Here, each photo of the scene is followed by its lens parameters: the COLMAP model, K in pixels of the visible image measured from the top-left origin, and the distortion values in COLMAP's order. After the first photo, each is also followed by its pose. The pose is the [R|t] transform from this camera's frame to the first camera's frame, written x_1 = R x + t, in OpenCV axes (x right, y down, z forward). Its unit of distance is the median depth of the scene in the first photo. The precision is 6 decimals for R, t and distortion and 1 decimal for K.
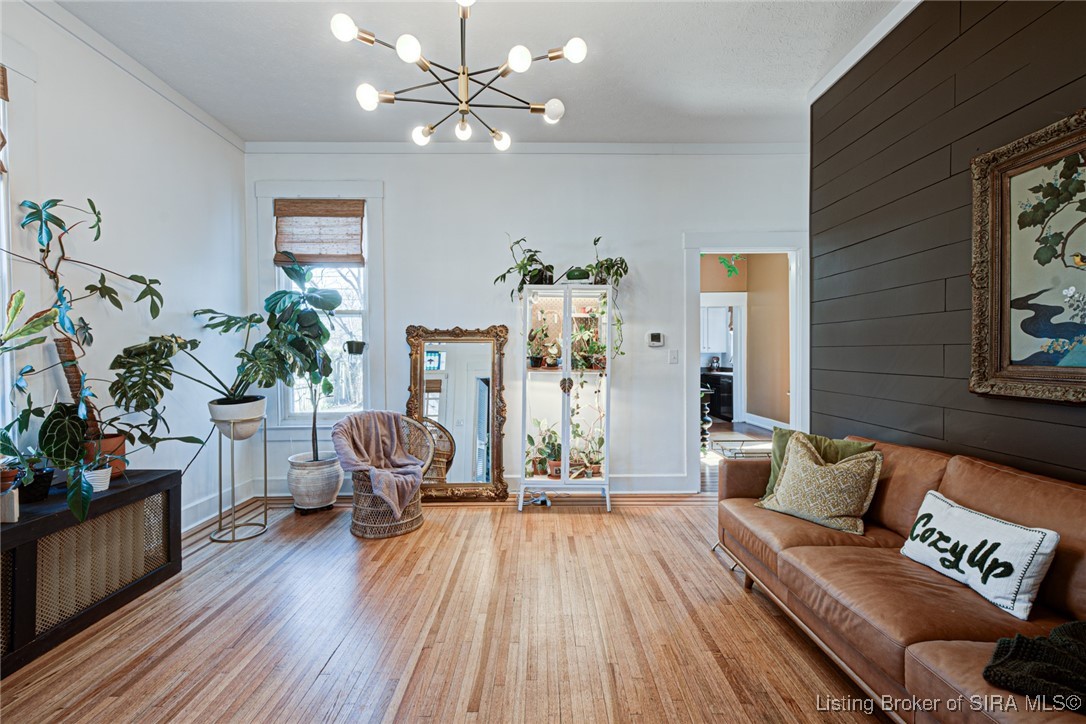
lens RADIAL K [[486.2, 0, 545.8], [0, 486.2, 359.8], [0, 0, 1]] dist [0.000093, 0.000254]
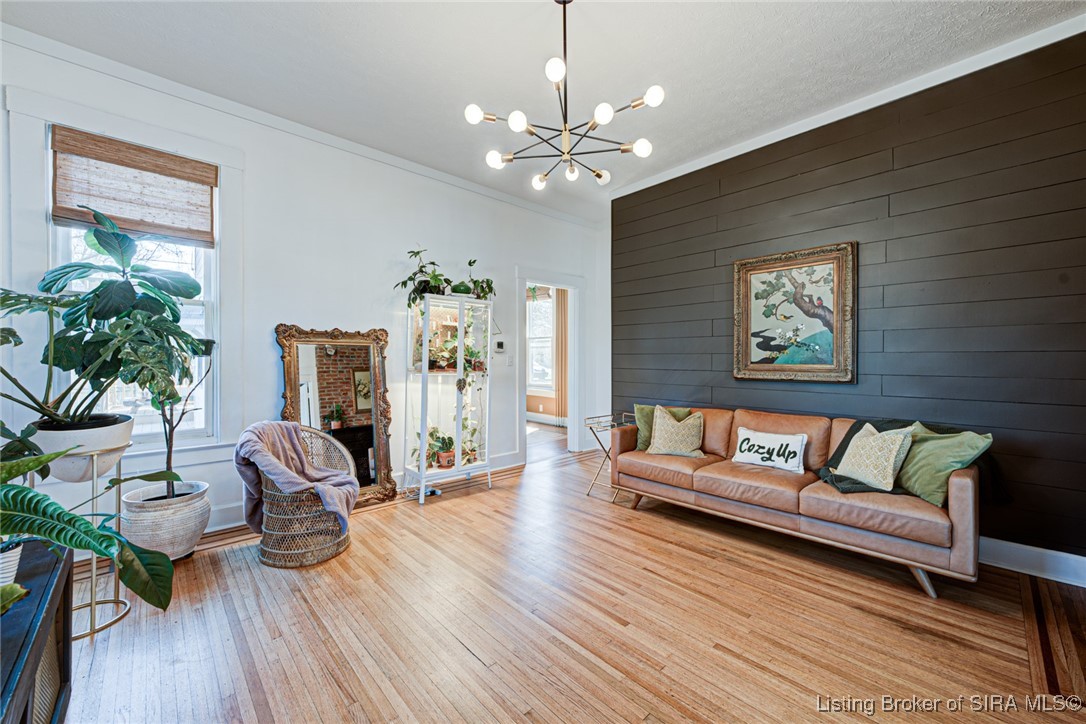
lens RADIAL K [[423.1, 0, 539.4], [0, 423.1, 359.1], [0, 0, 1]] dist [-0.000551, 0.000368]
pose [[0.746180, 0.005419, 0.665723, -0.638082], [0.003774, 0.999916, -0.012368, 0.006401], [-0.665734, 0.011741, 0.746097, 0.168186]]
